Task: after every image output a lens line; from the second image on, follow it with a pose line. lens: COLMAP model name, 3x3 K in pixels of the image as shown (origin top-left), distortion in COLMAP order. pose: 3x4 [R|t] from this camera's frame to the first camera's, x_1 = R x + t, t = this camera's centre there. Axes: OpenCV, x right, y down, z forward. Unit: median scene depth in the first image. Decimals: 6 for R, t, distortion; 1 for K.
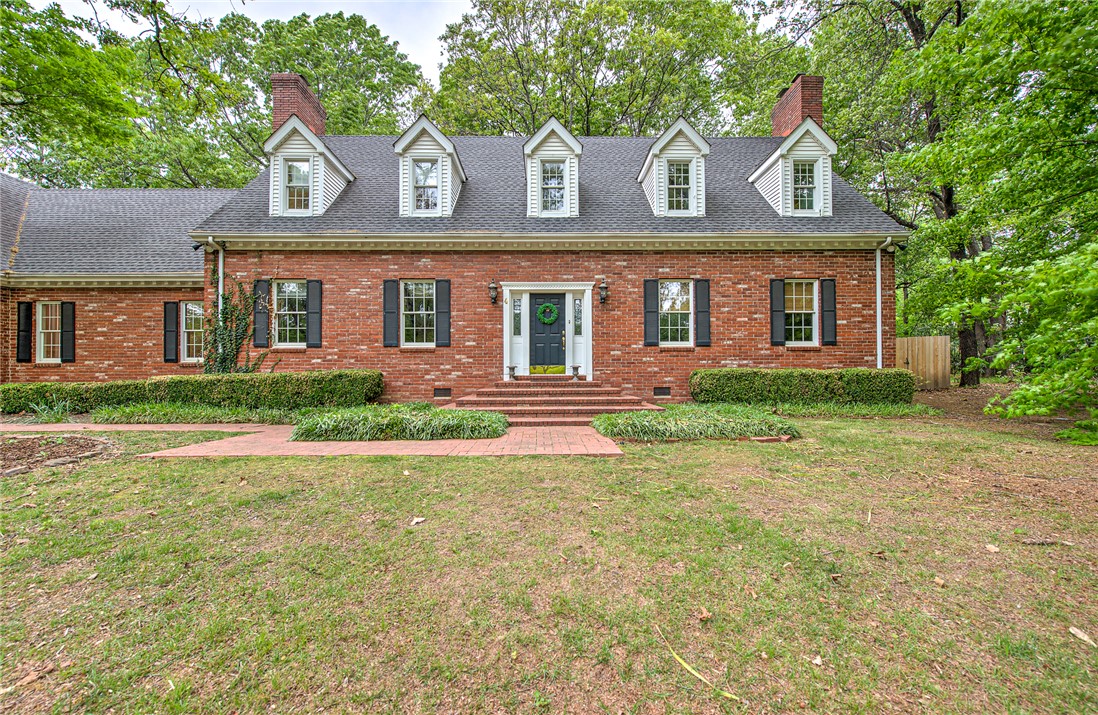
lens RADIAL K [[509.0, 0, 549.9], [0, 509.0, 363.2], [0, 0, 1]] dist [-0.000763, 0.000071]
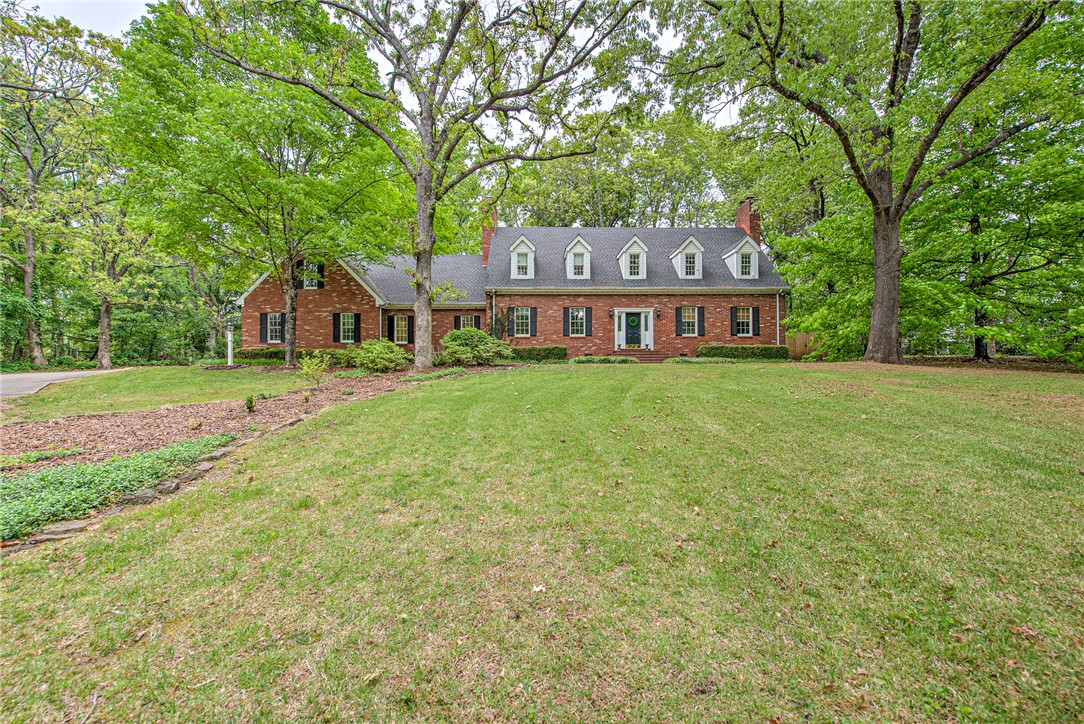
lens RADIAL K [[445.1, 0, 541.0], [0, 445.1, 354.7], [0, 0, 1]] dist [-0.000451, 0.000120]
pose [[0.999927, 0.001705, -0.011920, -0.400138], [-0.001631, 0.999980, 0.006170, 0.040395], [0.011930, -0.006150, 0.999910, -1.023735]]
